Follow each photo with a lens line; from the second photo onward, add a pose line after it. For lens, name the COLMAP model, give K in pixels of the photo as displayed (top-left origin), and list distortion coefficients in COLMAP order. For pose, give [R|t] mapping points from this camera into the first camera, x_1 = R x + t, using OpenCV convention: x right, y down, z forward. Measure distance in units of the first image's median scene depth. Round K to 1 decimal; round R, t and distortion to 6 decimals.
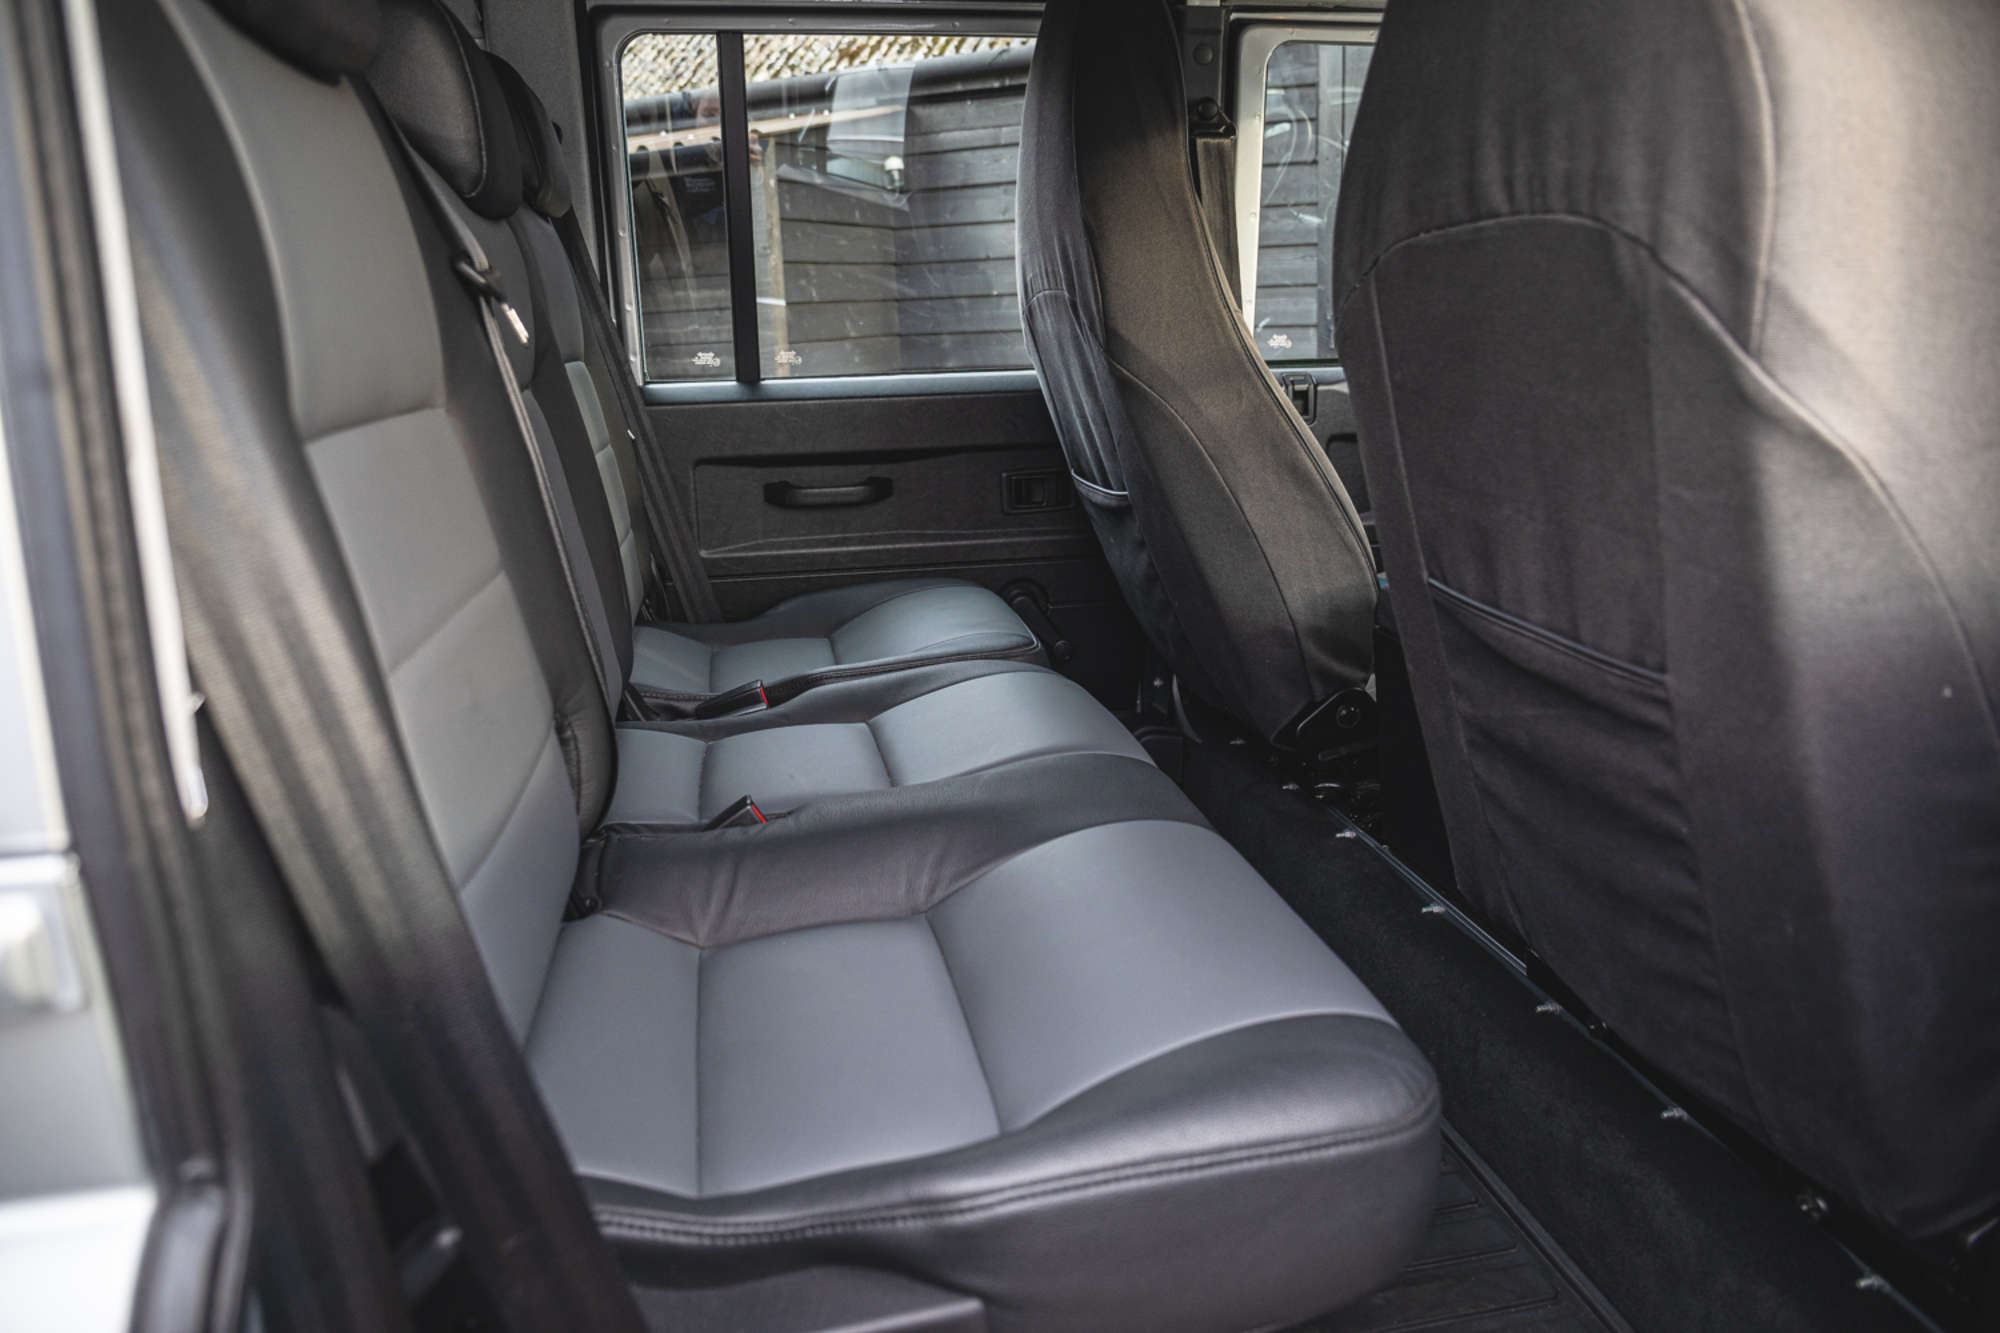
lens RADIAL K [[1352.7, 0, 998.0], [0, 1352.7, 663.5], [0, 0, 1]] dist [-0.076798, 0.049922]
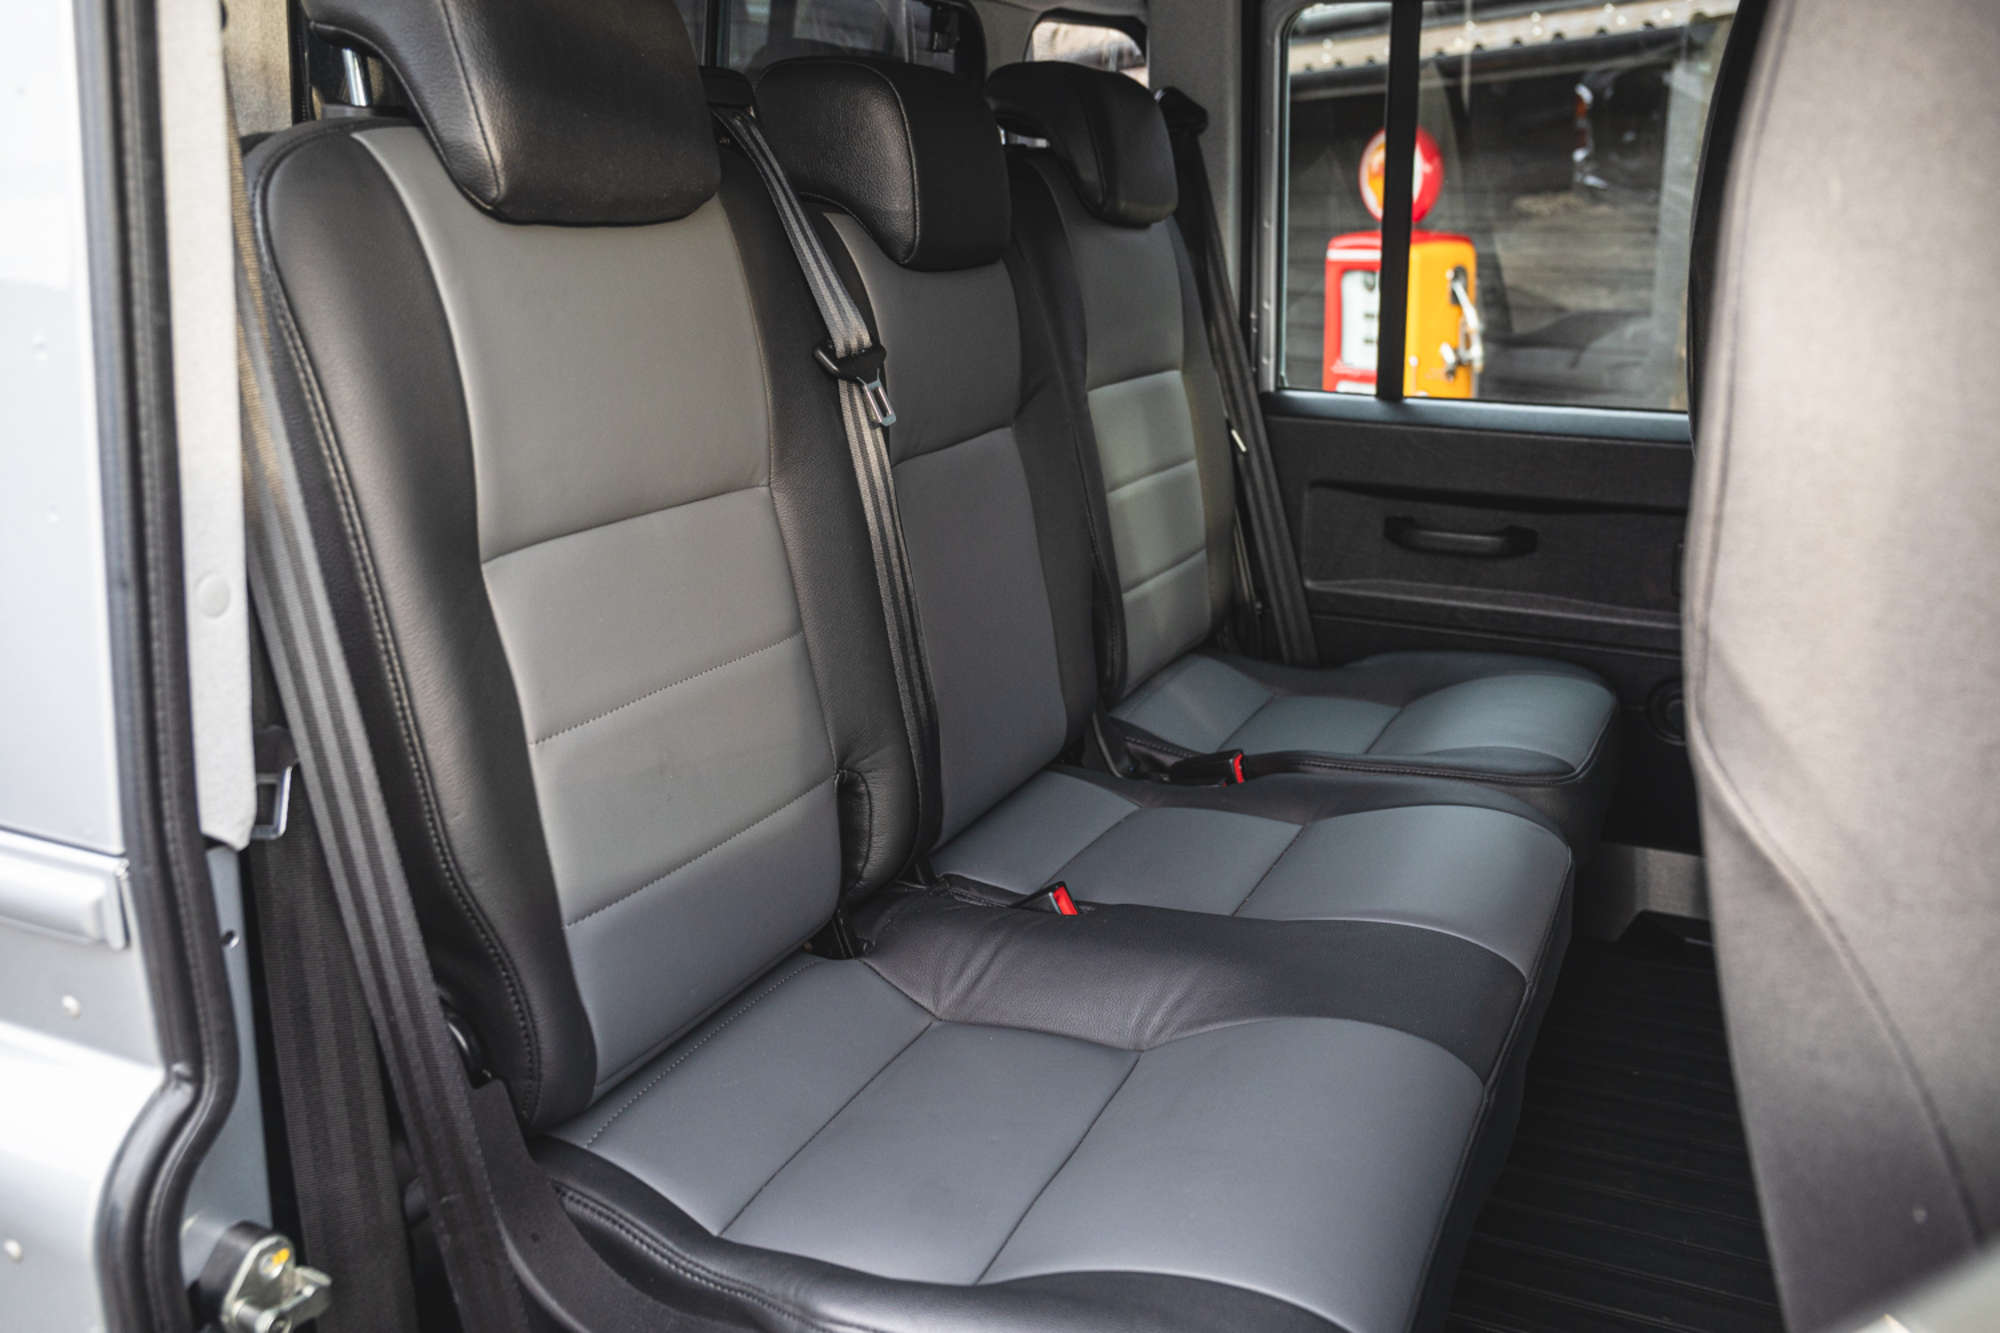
lens RADIAL K [[1637.1, 0, 1001.8], [0, 1637.1, 673.4], [0, 0, 1]] dist [-0.035908, -0.002071]
pose [[0.810722, 0.188553, -0.554237, 0.705141], [-0.171137, 0.981691, 0.083641, -0.245500], [0.559860, 0.027041, 0.828146, -0.032424]]
